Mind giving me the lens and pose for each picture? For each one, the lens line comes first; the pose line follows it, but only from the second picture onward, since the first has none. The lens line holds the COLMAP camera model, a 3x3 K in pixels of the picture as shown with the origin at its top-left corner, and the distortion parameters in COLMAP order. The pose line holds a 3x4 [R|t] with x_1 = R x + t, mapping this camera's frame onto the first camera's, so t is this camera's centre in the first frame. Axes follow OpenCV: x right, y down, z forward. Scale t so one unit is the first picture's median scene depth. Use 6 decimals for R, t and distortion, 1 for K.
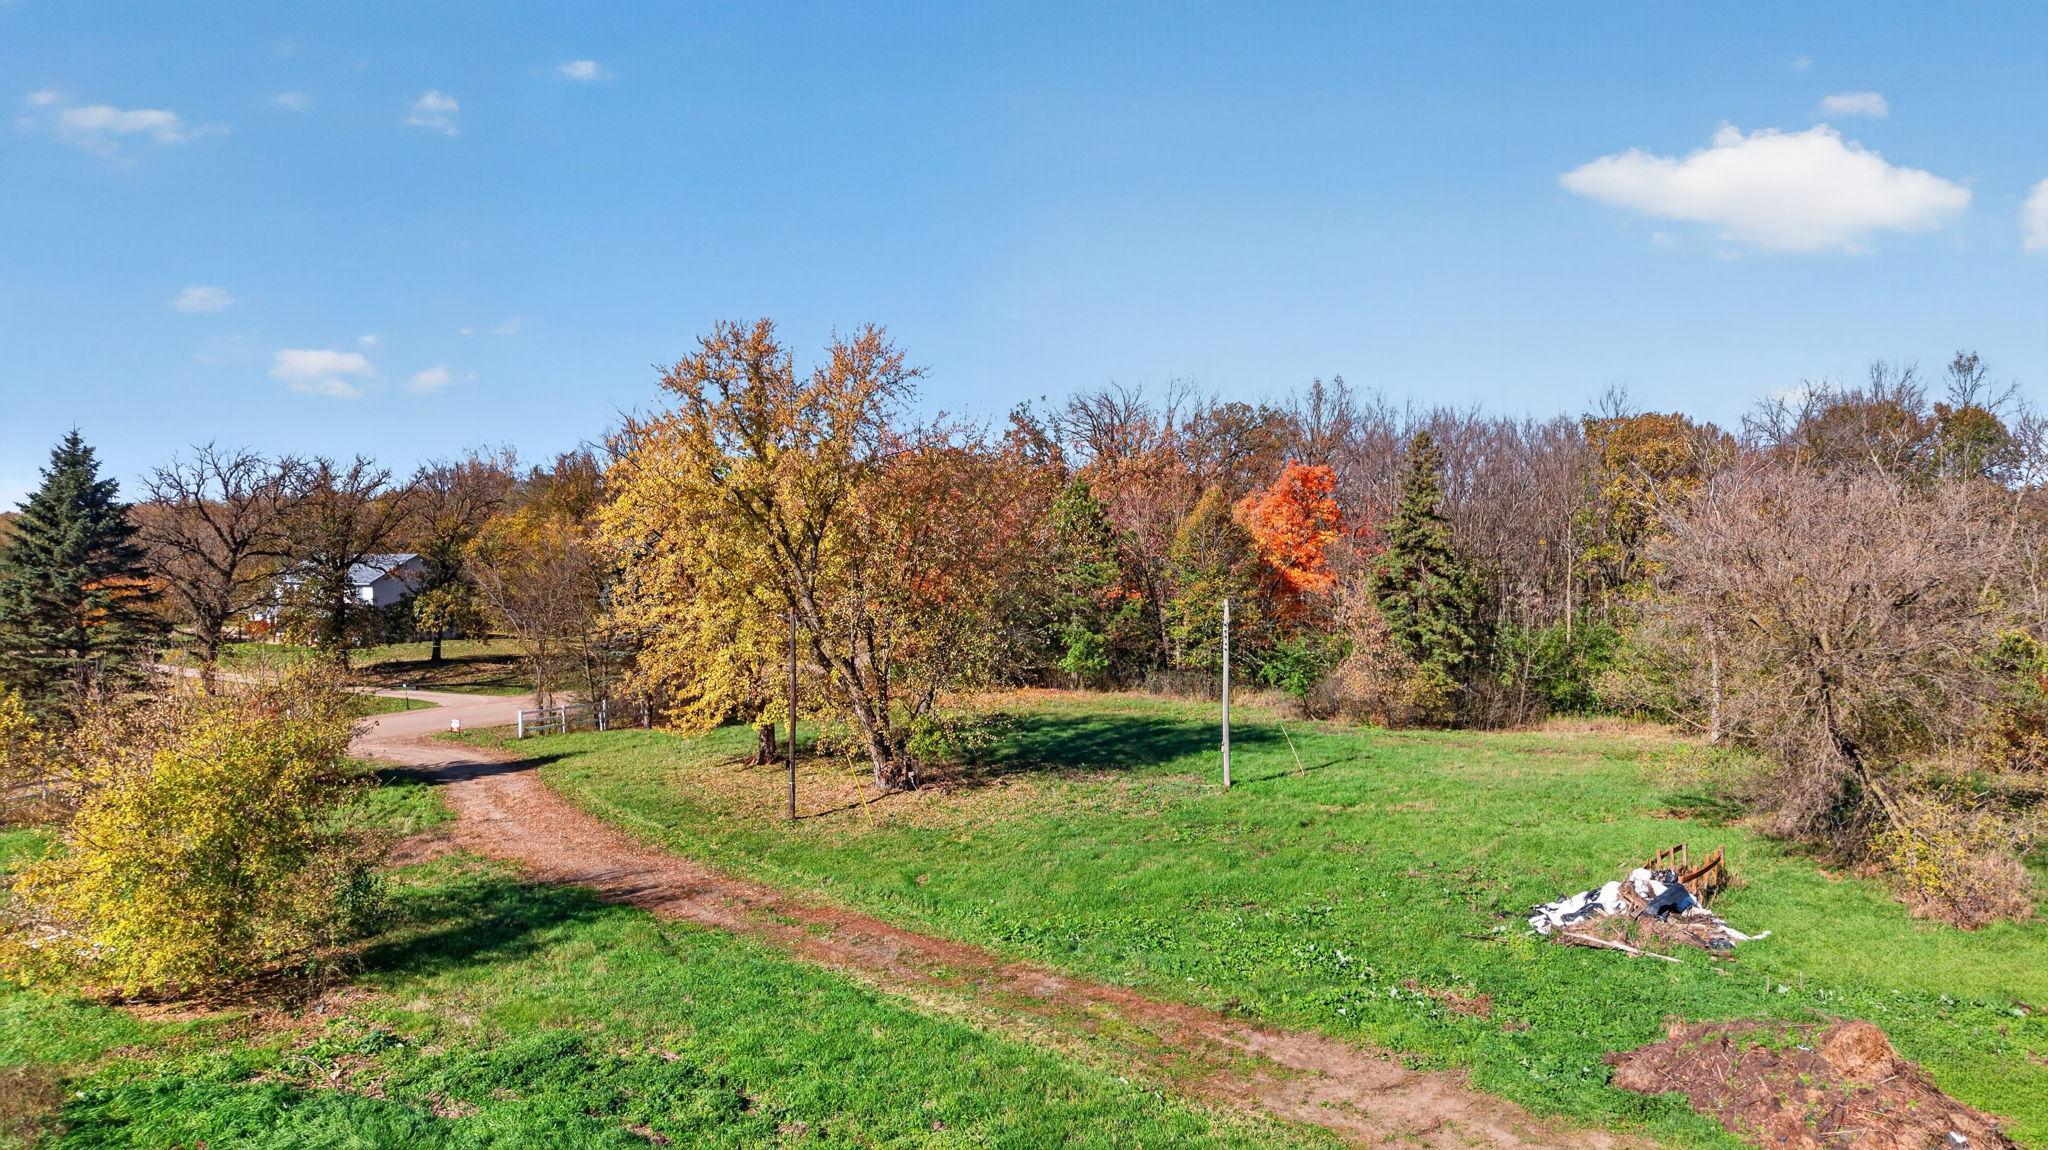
lens RADIAL K [[1386.5, 0, 1030.8], [0, 1386.5, 583.5], [0, 0, 1]] dist [0.024695, -0.033442]
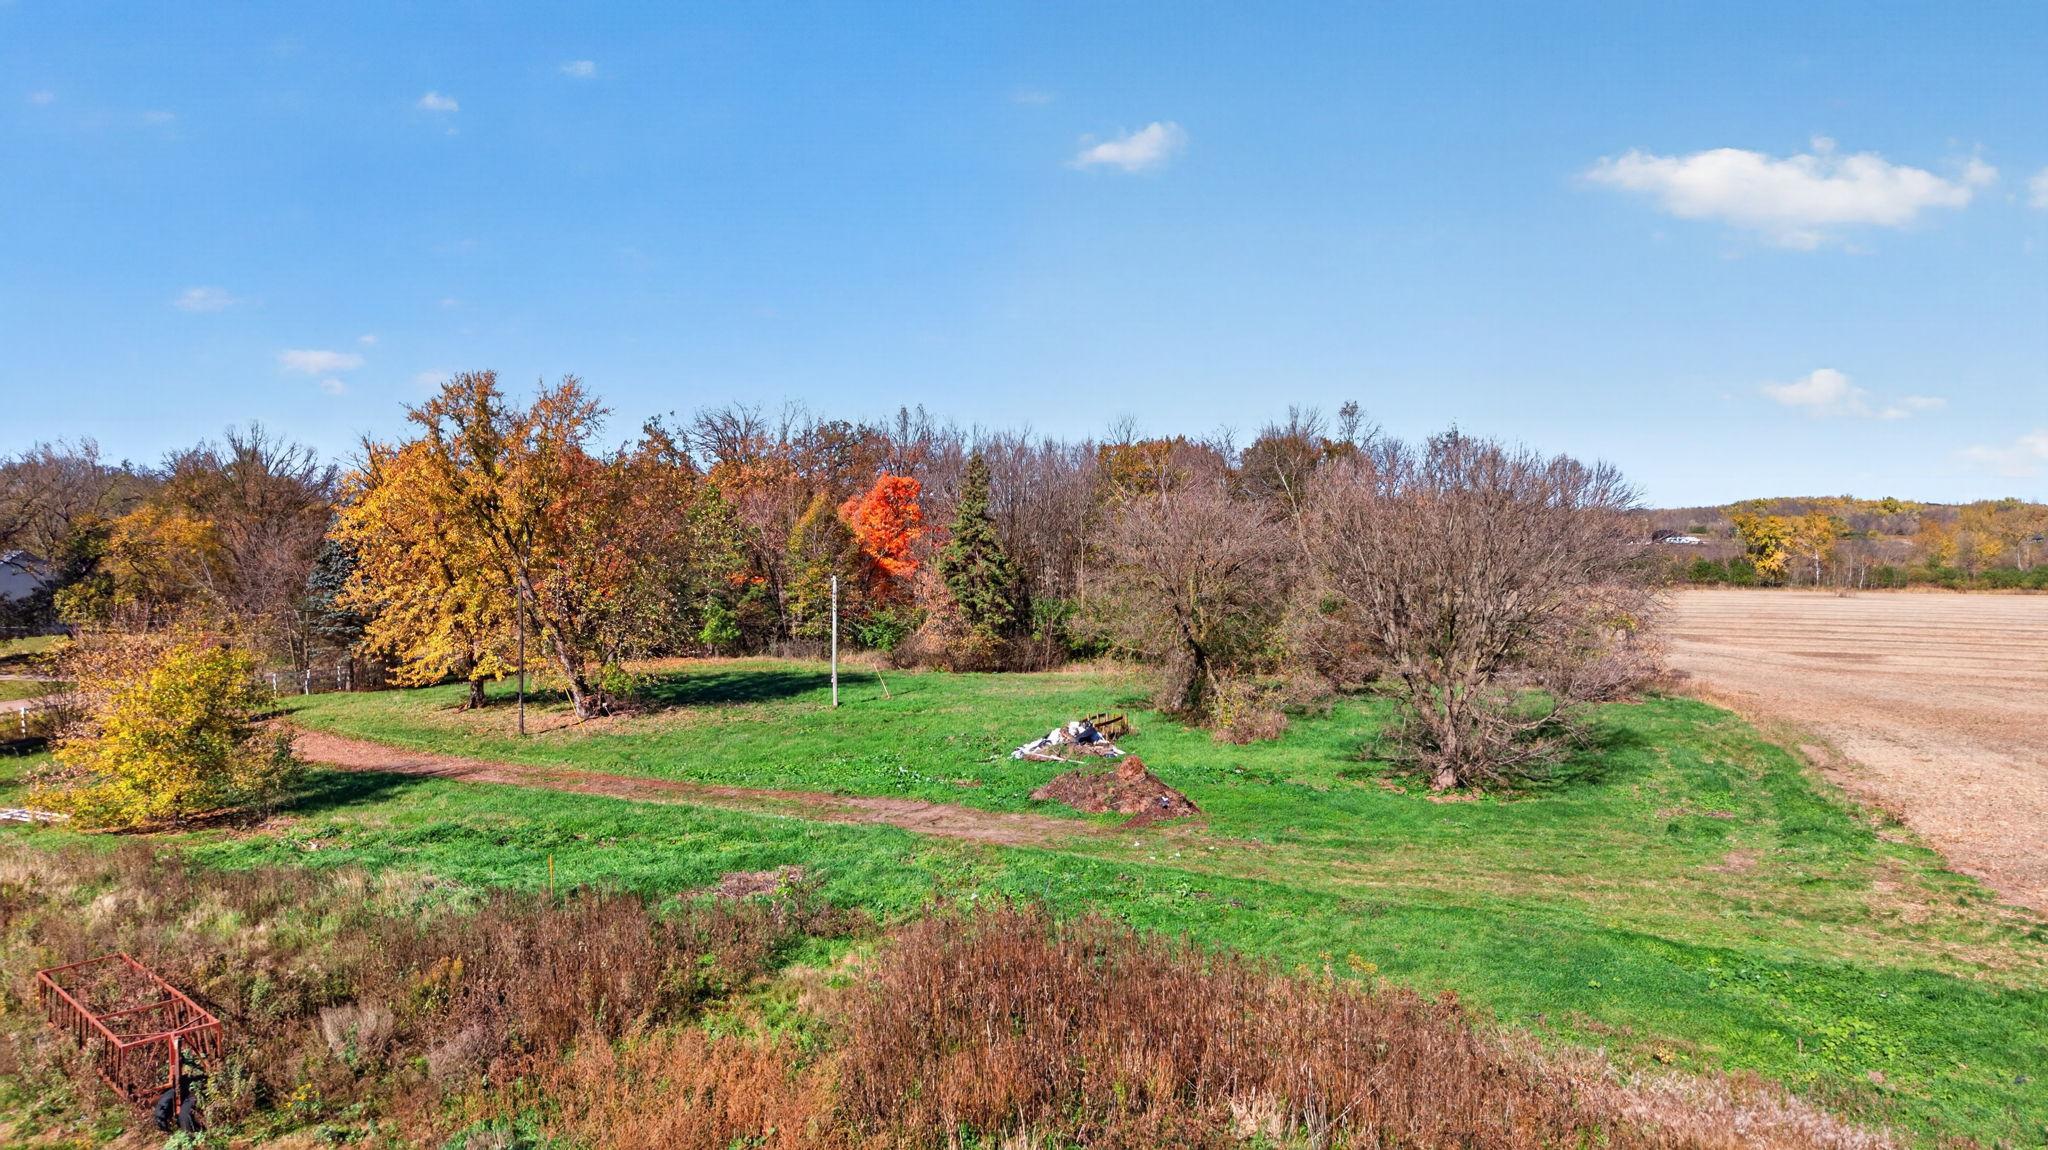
lens RADIAL K [[1386.5, 0, 1037.7], [0, 1386.5, 581.1], [0, 0, 1]] dist [0.024695, -0.033442]
pose [[0.958957, -0.010166, 0.283371, -0.049480], [0.010163, 0.999947, 0.001481, 0.013656], [-0.283371, 0.001459, 0.959009, -0.339182]]
